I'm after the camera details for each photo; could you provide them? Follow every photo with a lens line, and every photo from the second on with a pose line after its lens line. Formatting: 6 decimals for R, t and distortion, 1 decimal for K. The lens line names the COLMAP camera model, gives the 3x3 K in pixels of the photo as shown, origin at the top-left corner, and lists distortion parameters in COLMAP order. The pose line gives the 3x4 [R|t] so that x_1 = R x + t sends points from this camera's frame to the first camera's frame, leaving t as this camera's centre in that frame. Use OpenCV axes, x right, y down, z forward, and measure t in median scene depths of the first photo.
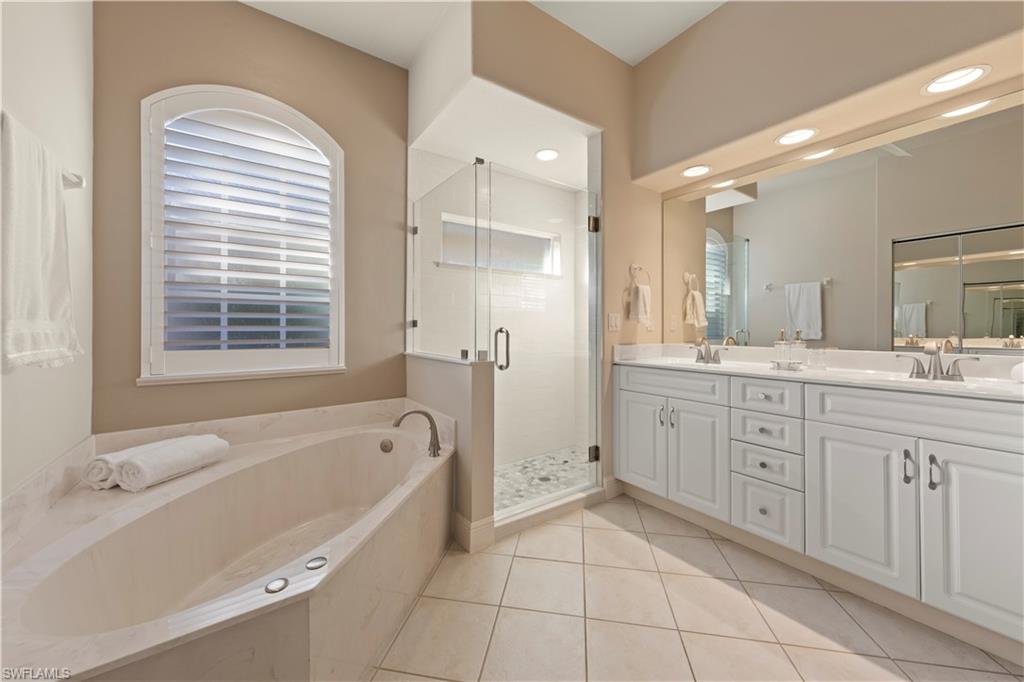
lens RADIAL K [[372.7, 0, 511.7], [0, 372.7, 333.3], [0, 0, 1]] dist [0.001781, -0.000145]
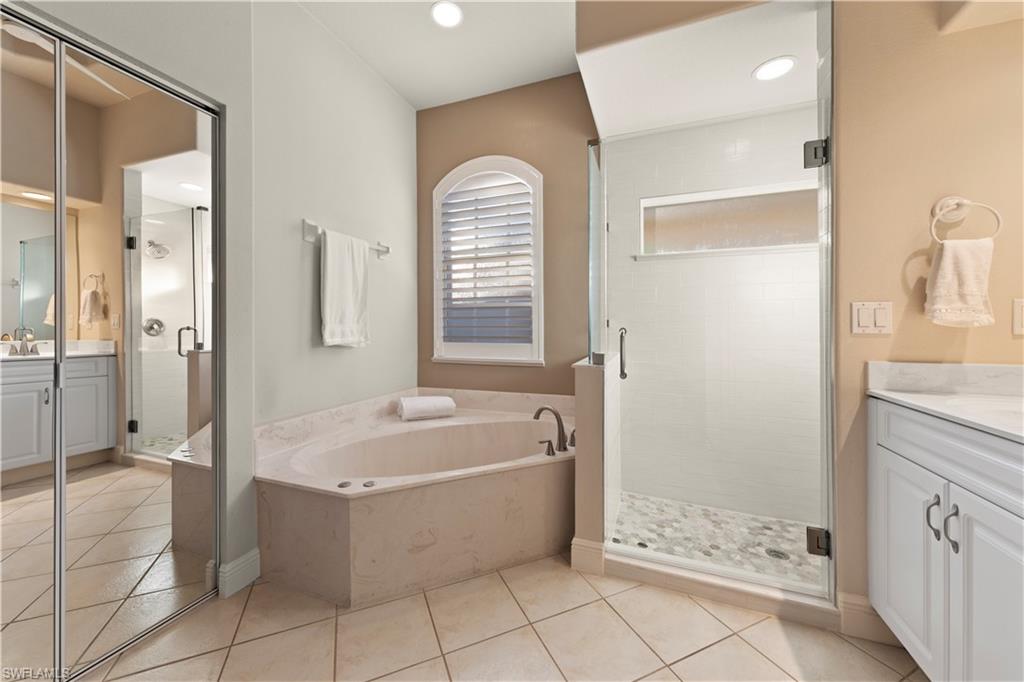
lens RADIAL K [[372.7, 0, 511.7], [0, 372.7, 333.3], [0, 0, 1]] dist [0.001781, -0.000145]
pose [[0.559054, 0.015494, -0.828987, 0.444046], [-0.013964, 0.999860, 0.009271, -0.006261], [0.829014, 0.006394, 0.559192, 0.269395]]
